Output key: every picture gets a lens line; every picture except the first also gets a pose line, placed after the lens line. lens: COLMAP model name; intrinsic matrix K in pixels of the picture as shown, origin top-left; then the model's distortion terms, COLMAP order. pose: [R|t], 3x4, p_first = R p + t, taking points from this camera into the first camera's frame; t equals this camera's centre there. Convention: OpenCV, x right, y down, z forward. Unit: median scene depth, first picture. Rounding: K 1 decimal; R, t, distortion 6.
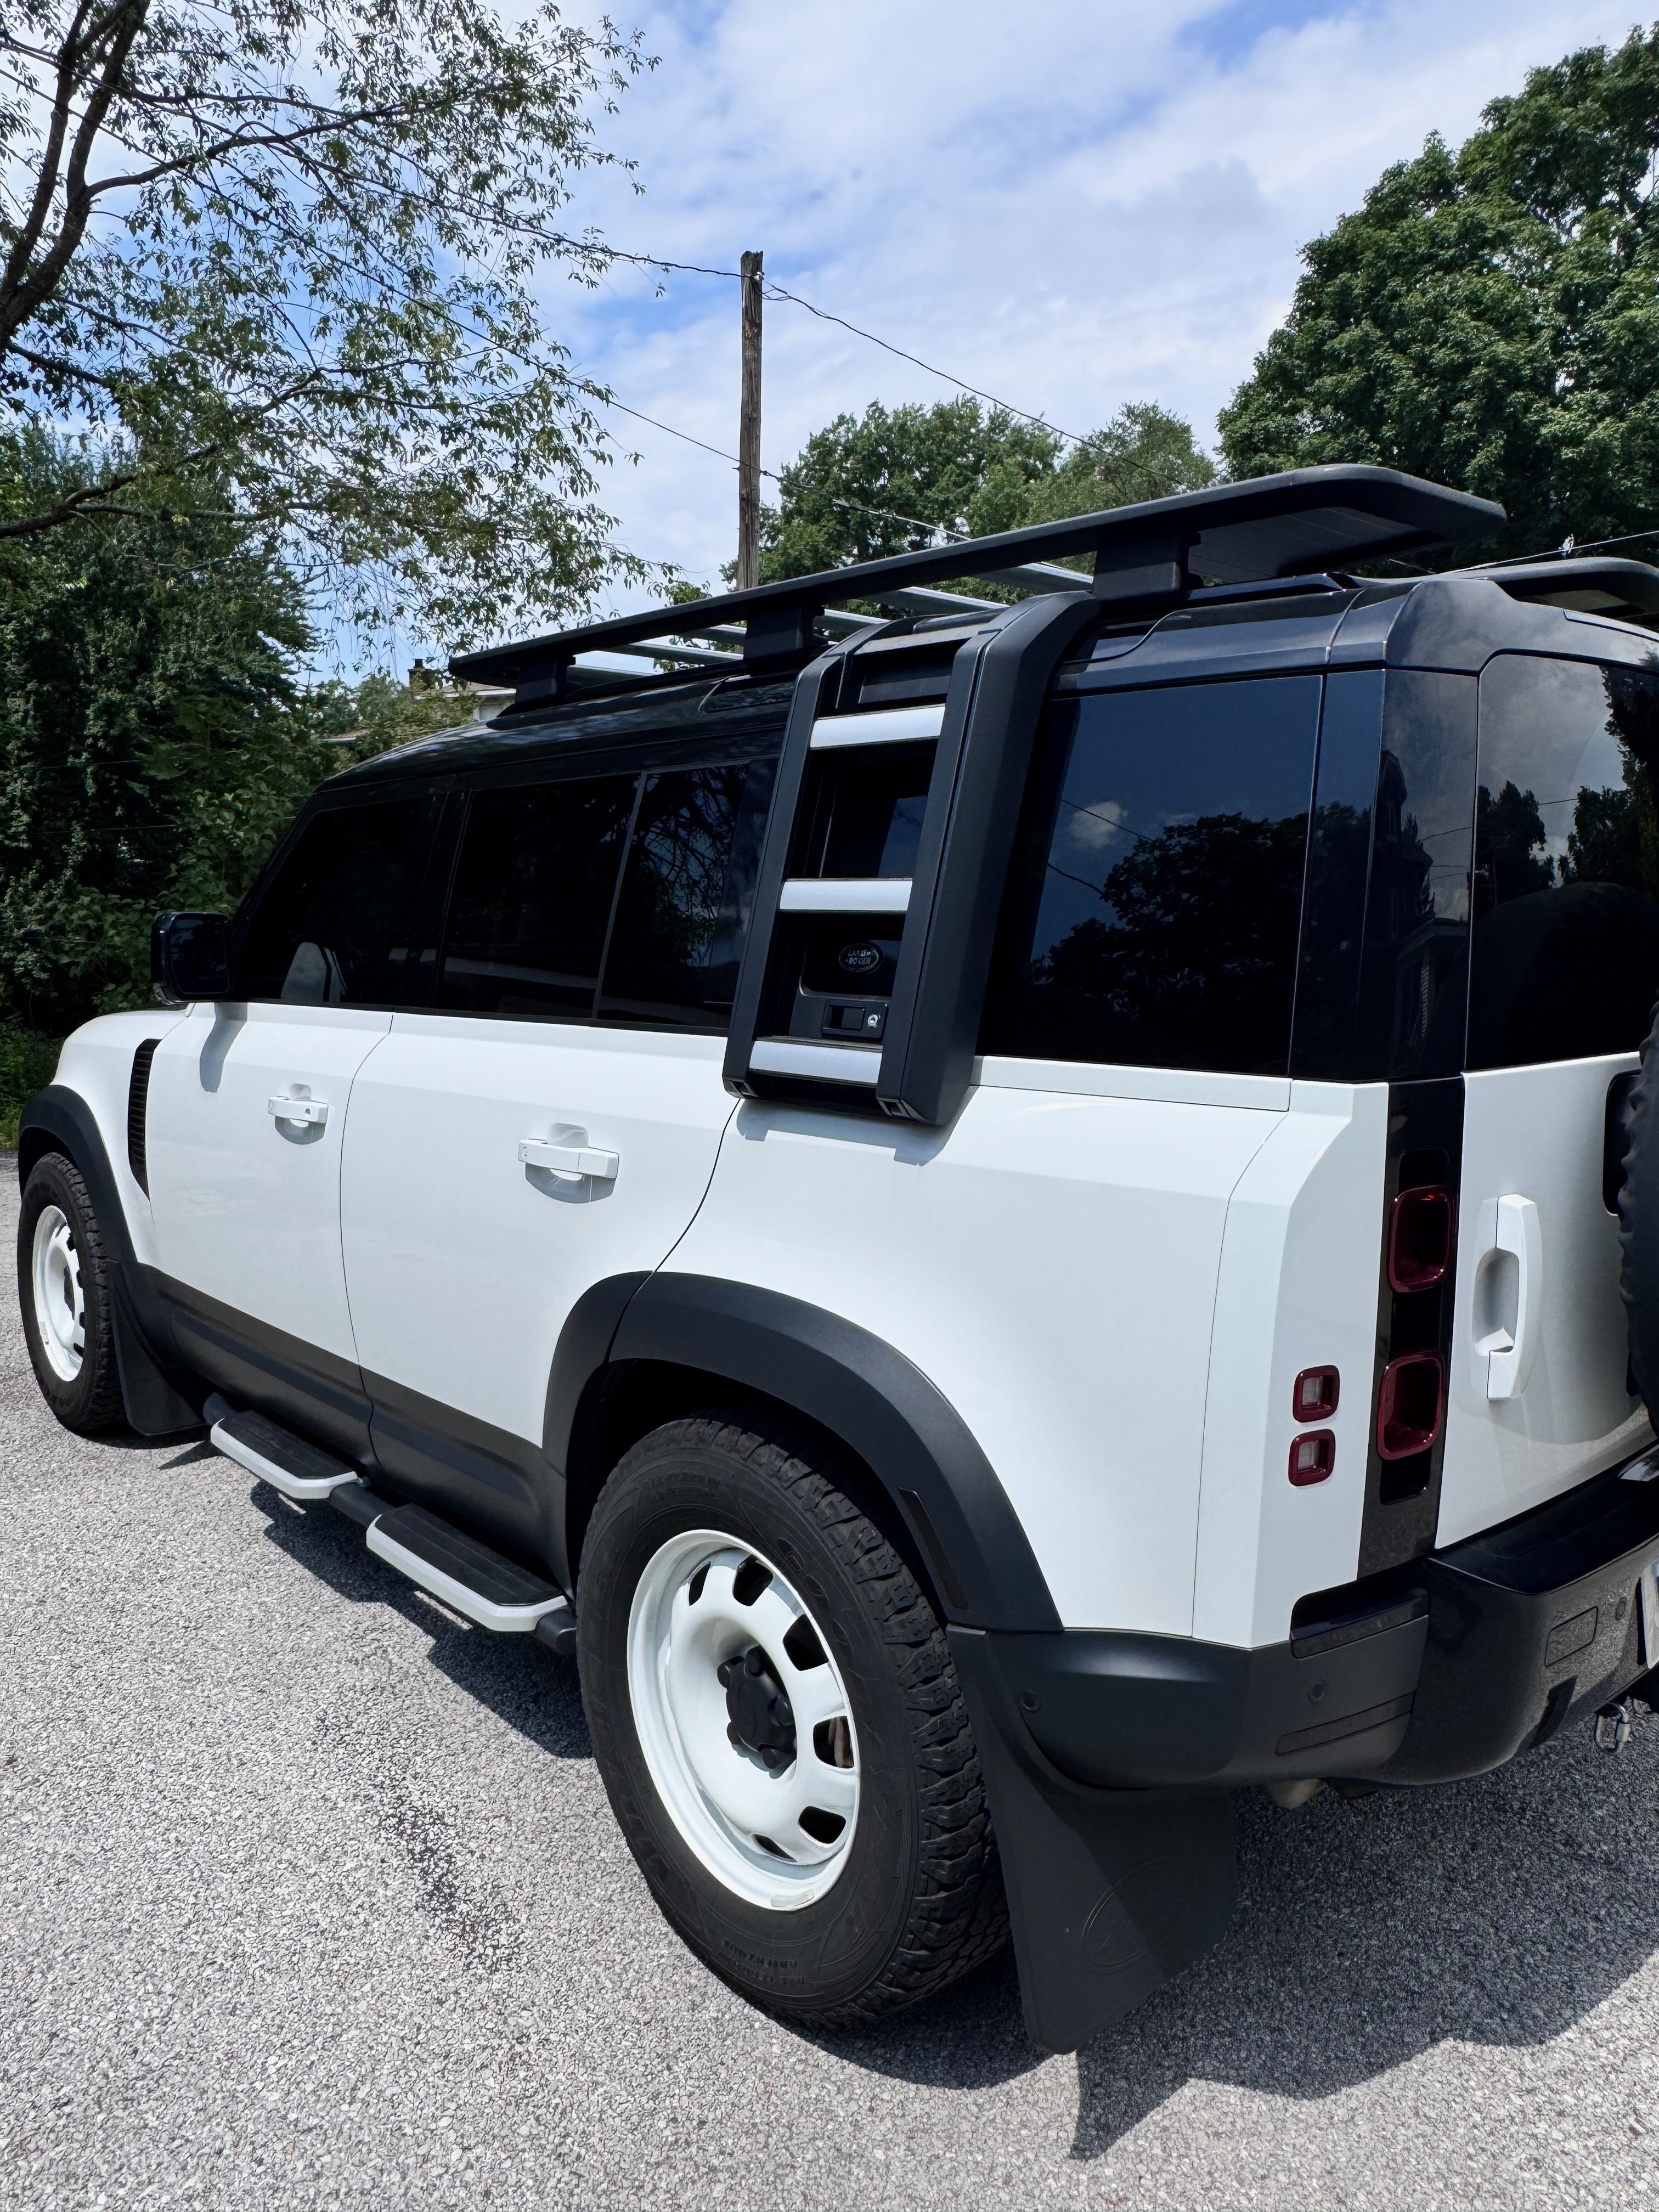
lens RADIAL K [[1542.5, 0, 829.5], [0, 1542.5, 1106.0], [0, 0, 1]] dist [0.000286, 0.000489]
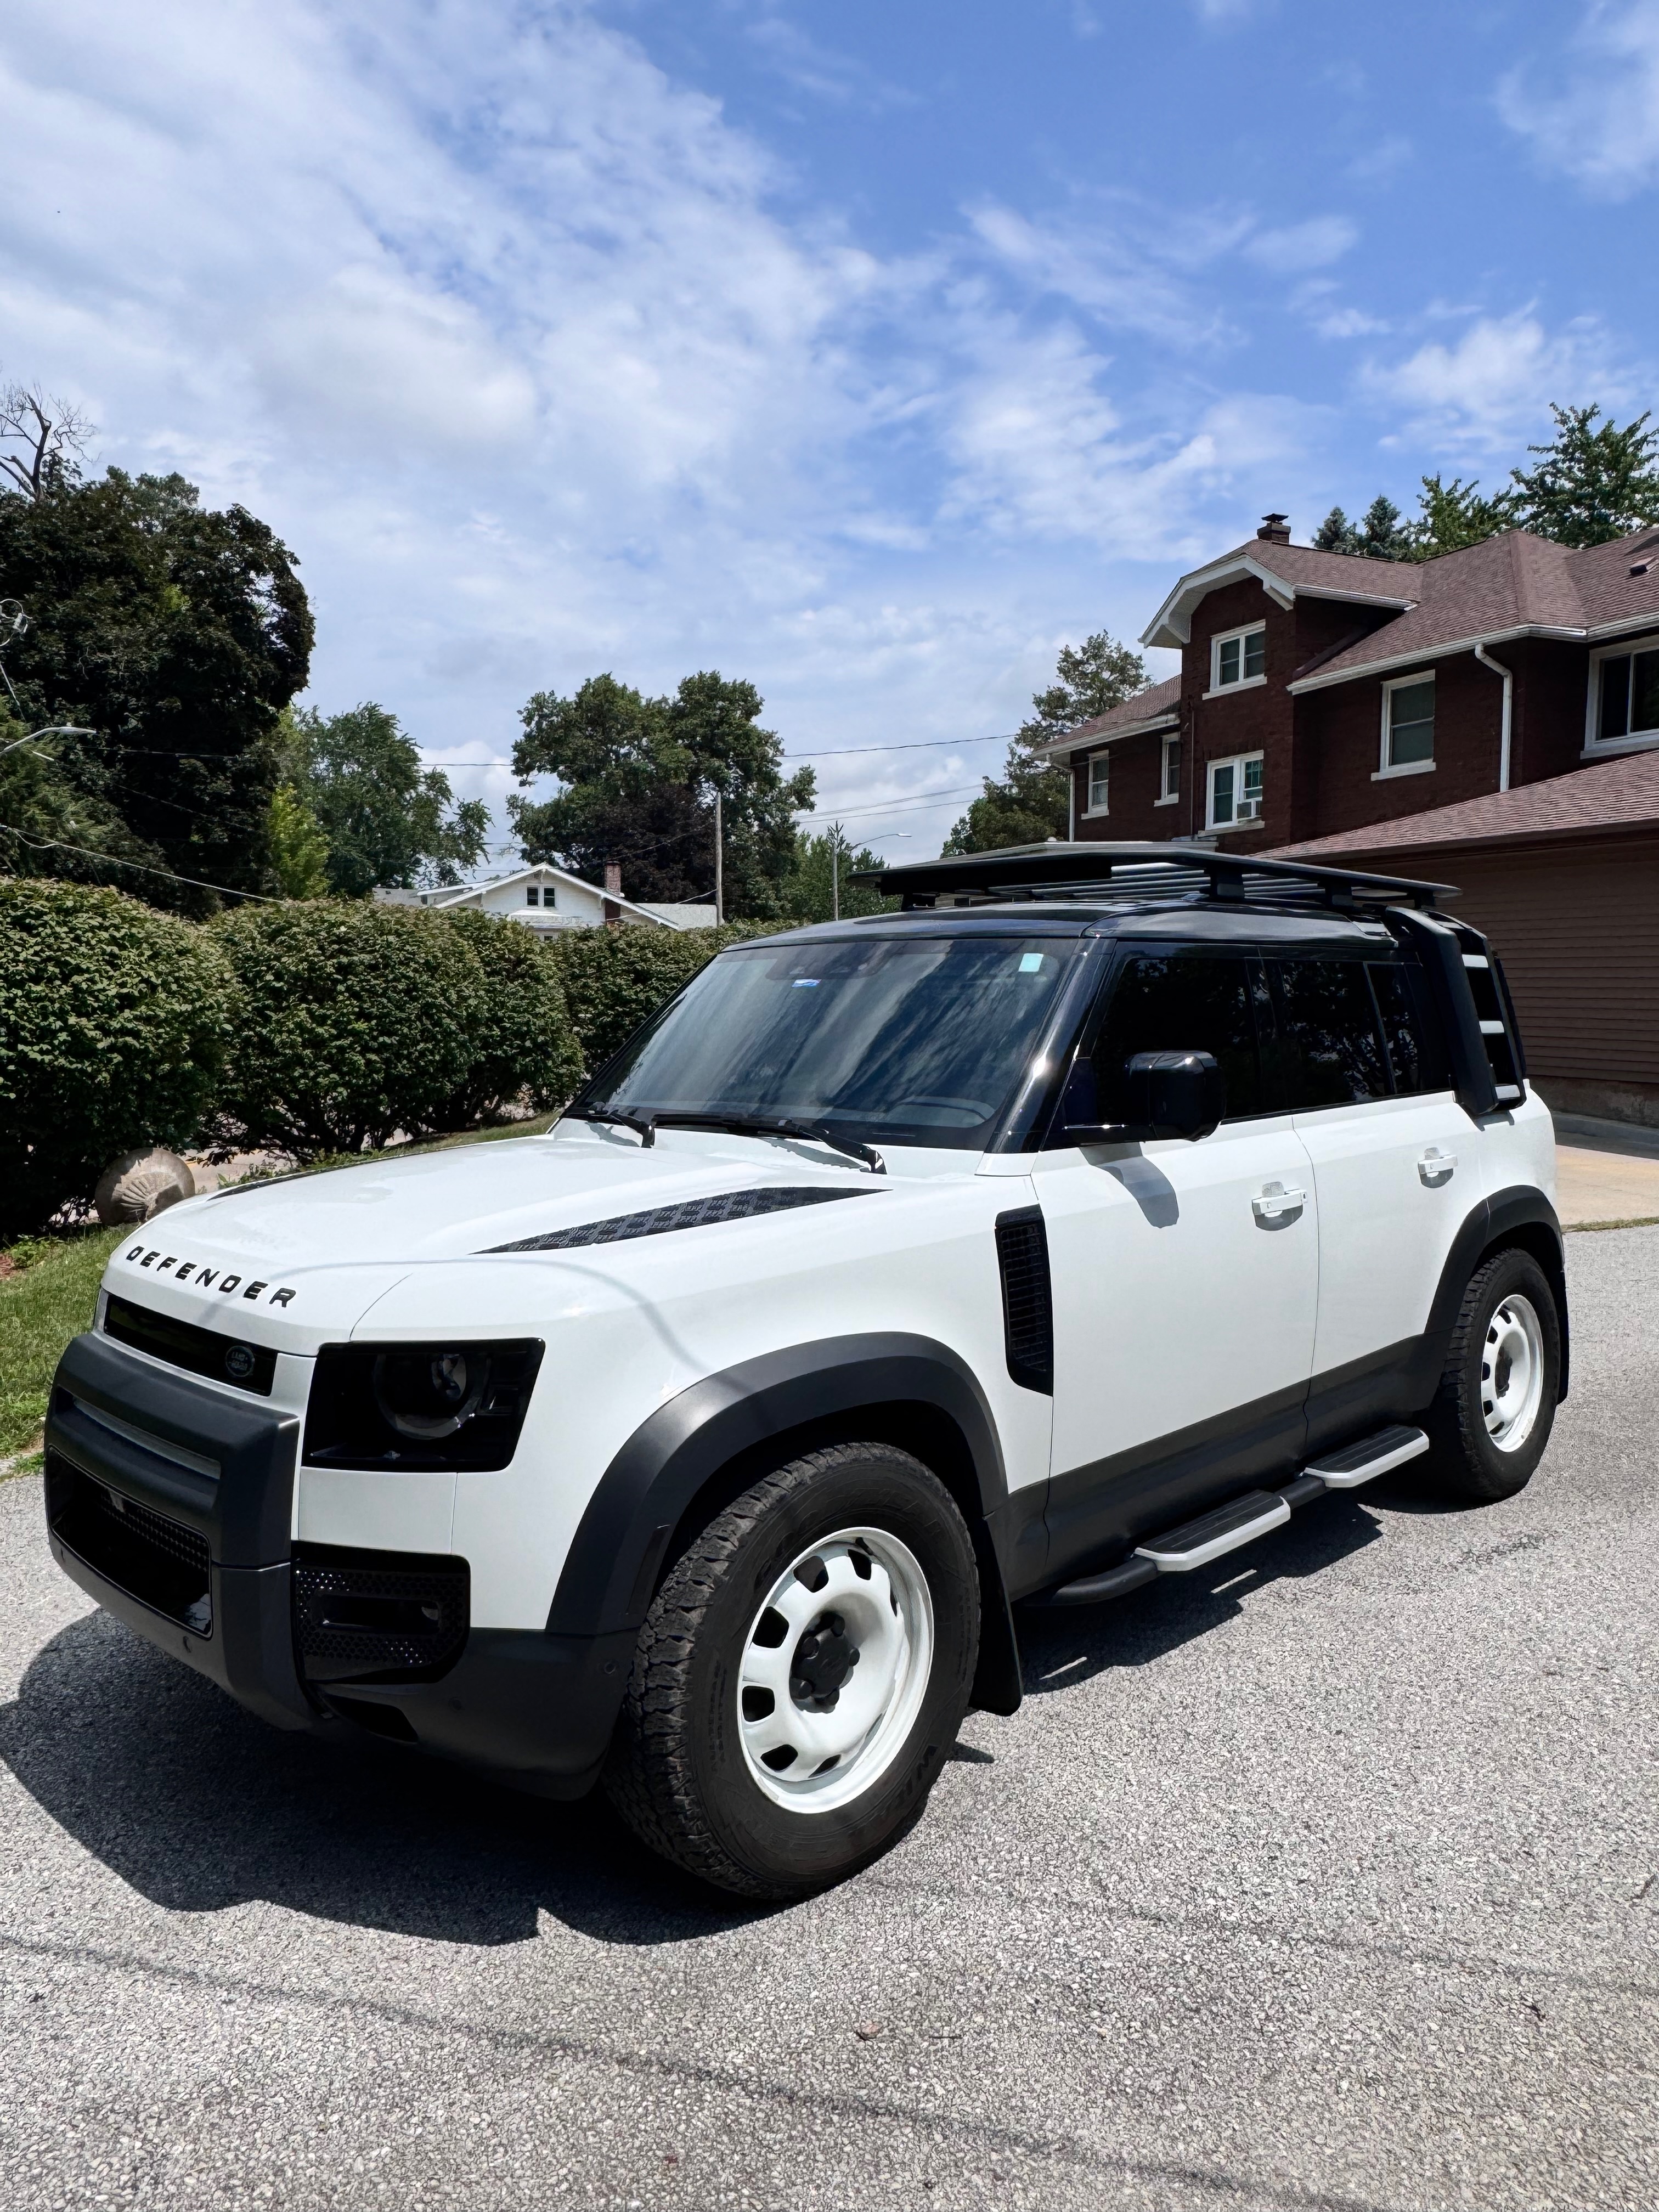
lens RADIAL K [[1542.5, 0, 829.5], [0, 1542.5, 1106.0], [0, 0, 1]] dist [0.000286, 0.000489]
pose [[-0.062227, -0.062082, 0.996129, -1.627000], [0.137776, 0.987974, 0.070181, -0.221894], [-0.988507, 0.141610, -0.052925, 1.469608]]
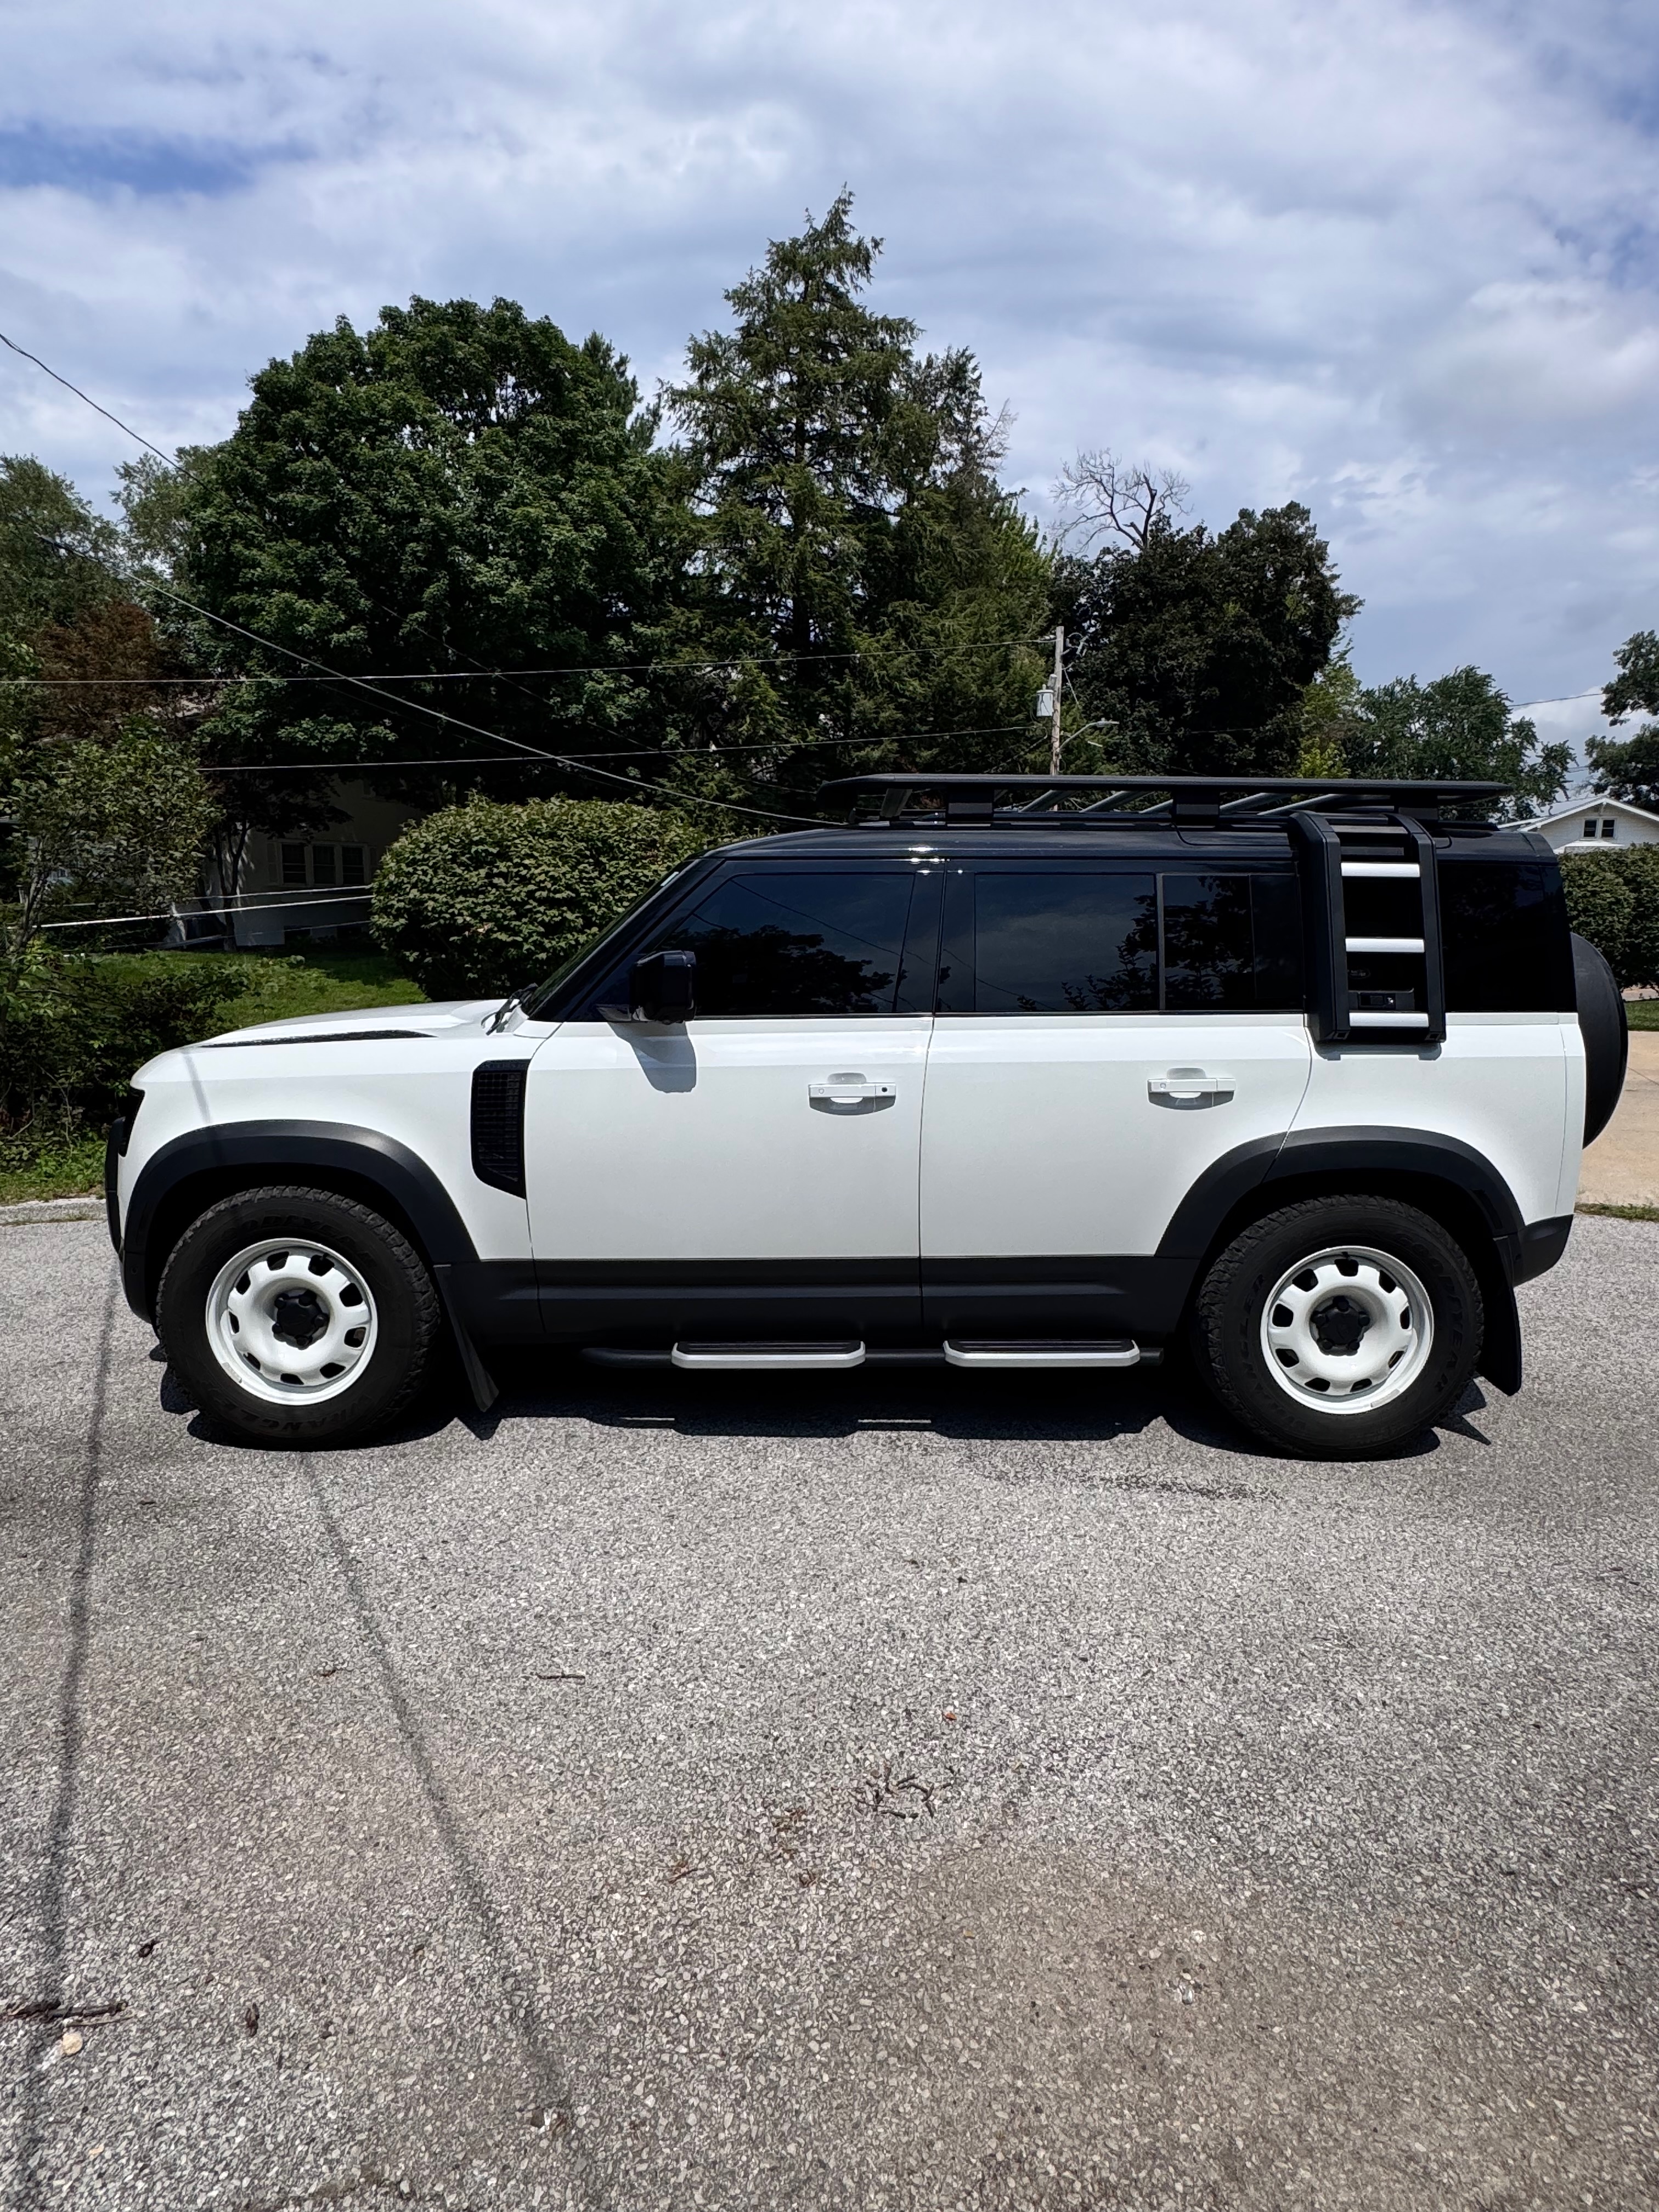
lens RADIAL K [[1217.4, 0, 893.2], [0, 1217.4, 1111.0], [0, 0, 1]] dist [-0.008934, -0.002398]
pose [[0.665767, -0.104788, 0.738765, -1.185405], [0.089540, 0.994155, 0.060320, -0.044621], [-0.740768, 0.025990, 0.671258, 0.231950]]
